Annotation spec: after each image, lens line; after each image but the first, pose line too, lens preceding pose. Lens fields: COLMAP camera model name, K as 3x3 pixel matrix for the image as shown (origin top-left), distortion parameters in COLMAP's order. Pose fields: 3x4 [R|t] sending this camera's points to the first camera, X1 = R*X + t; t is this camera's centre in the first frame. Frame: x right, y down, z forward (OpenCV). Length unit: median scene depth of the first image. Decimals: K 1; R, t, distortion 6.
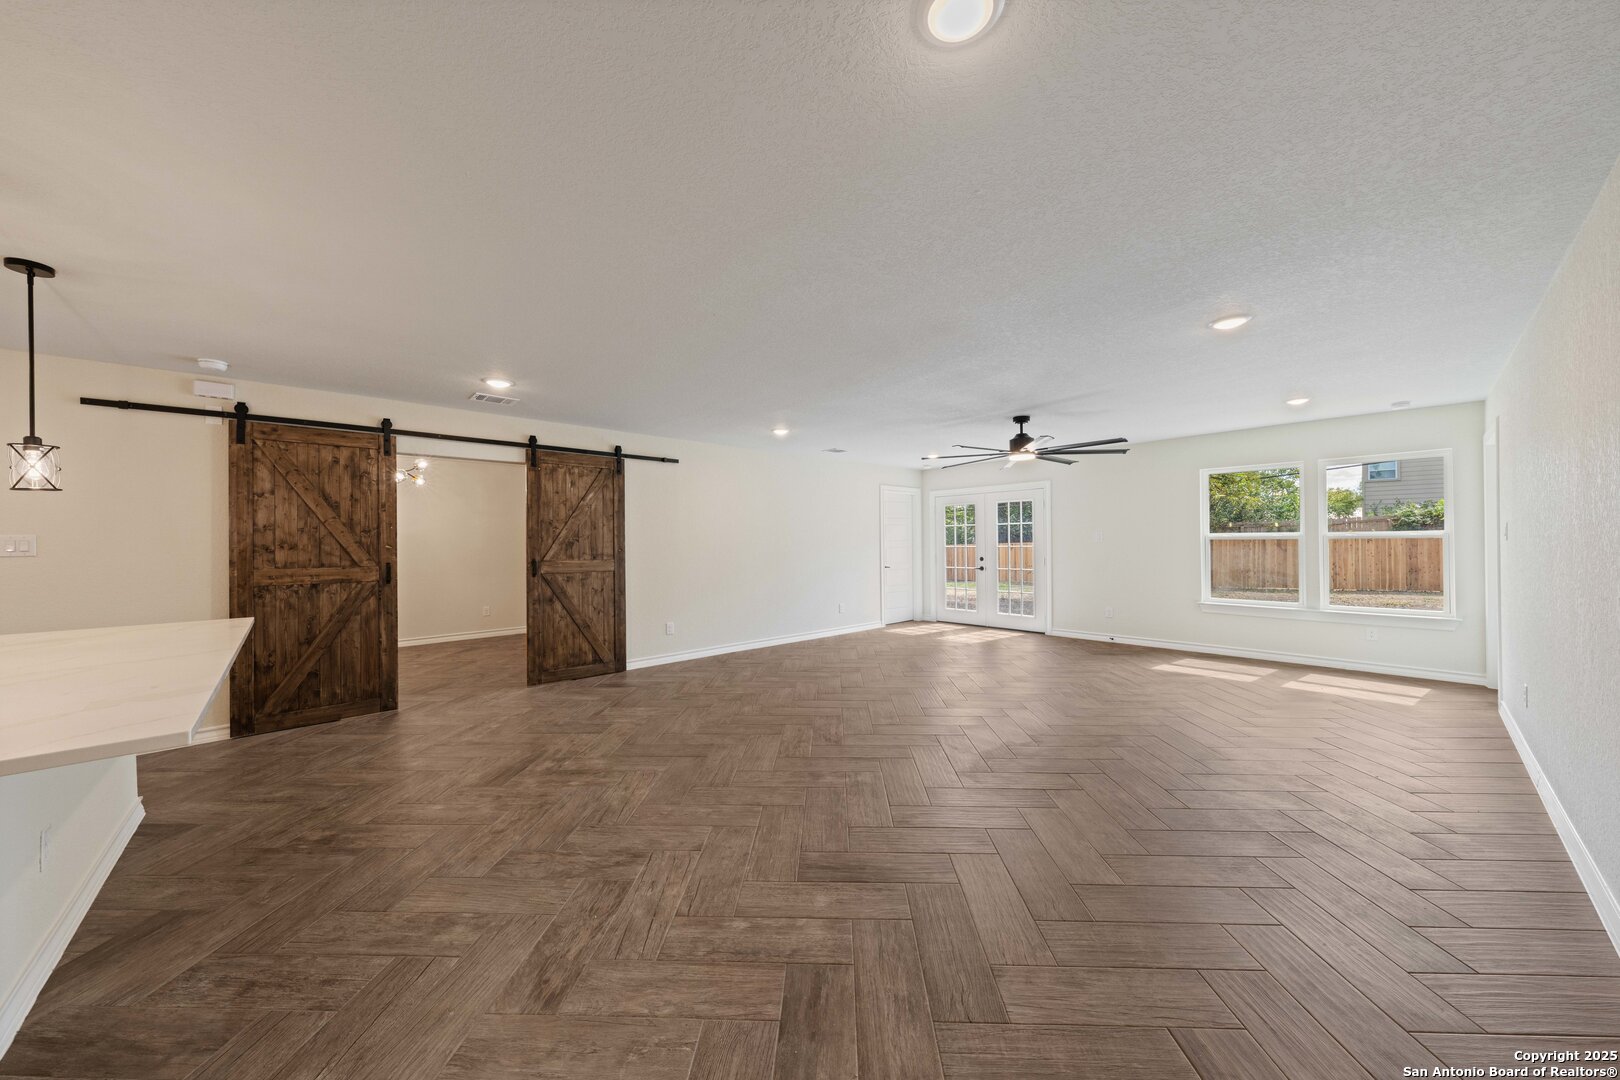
lens RADIAL K [[553.8, 0, 810.0], [0, 553.8, 546.5], [0, 0, 1]] dist [-0.000481, -0.000028]
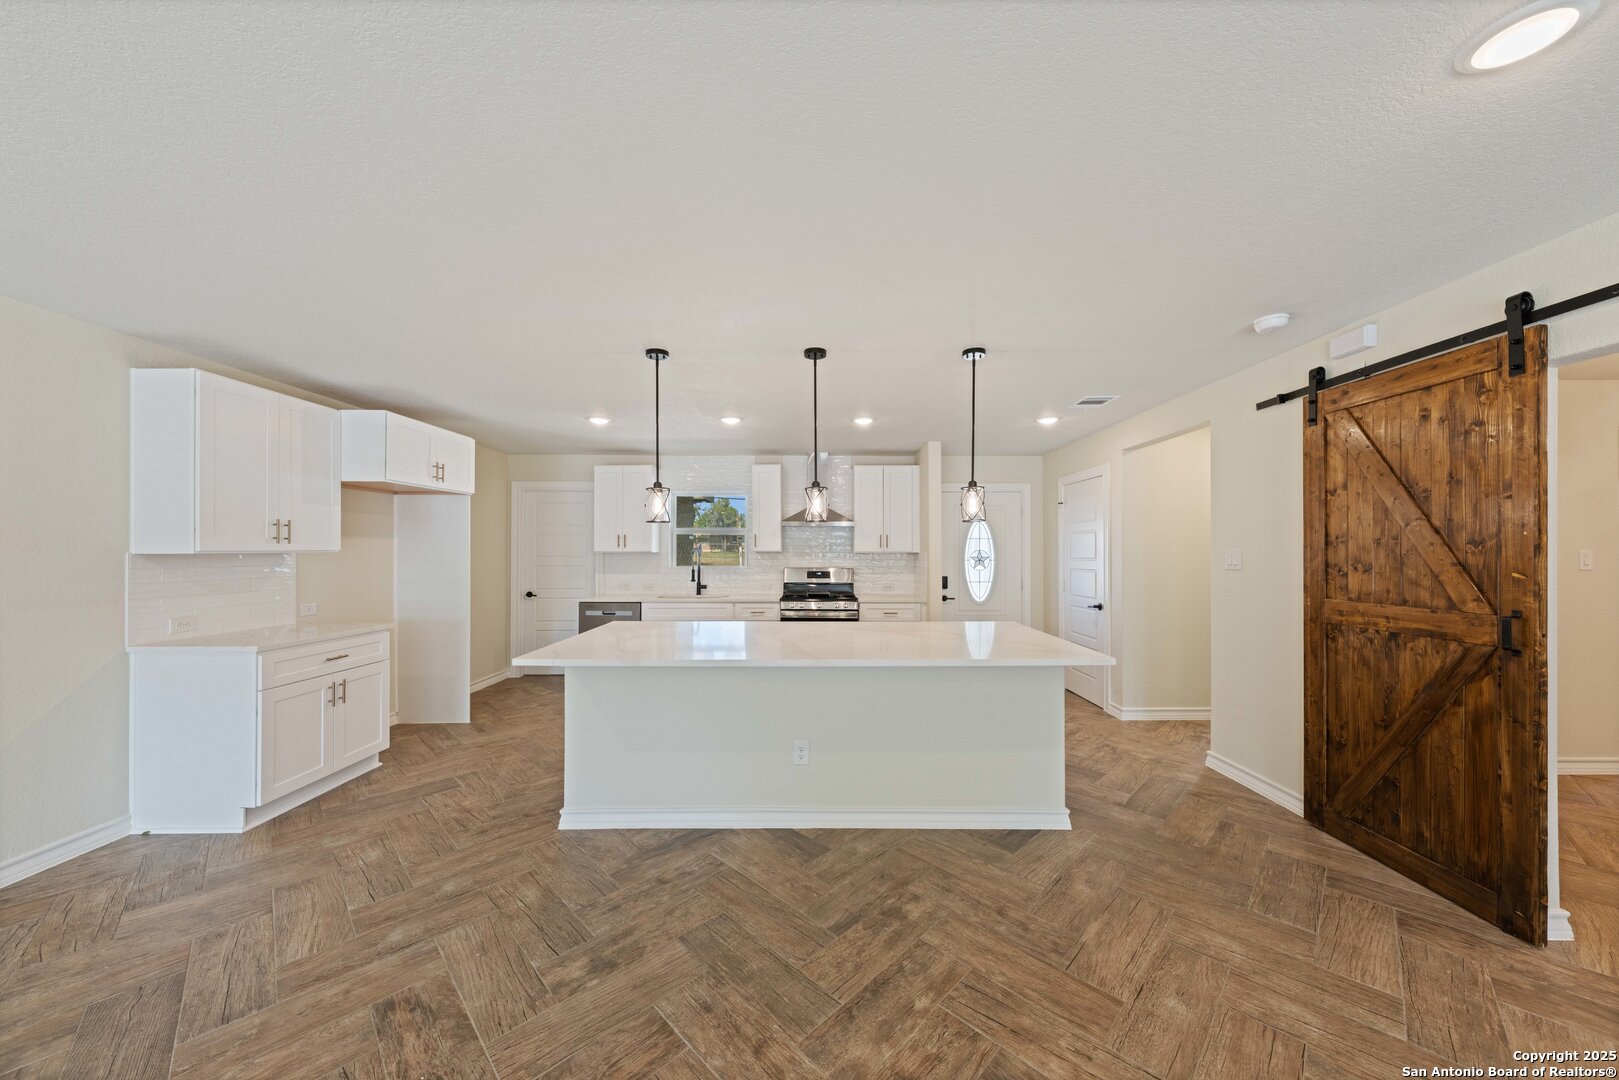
lens RADIAL K [[559.6, 0, 816.4], [0, 559.6, 541.0], [0, 0, 1]] dist [-0.000821, 0.000365]
pose [[-0.676363, 0.001824, -0.736566, -0.120816], [0.005104, 0.999985, -0.002211, -0.040988], [0.736551, -0.005255, -0.676362, 1.230454]]
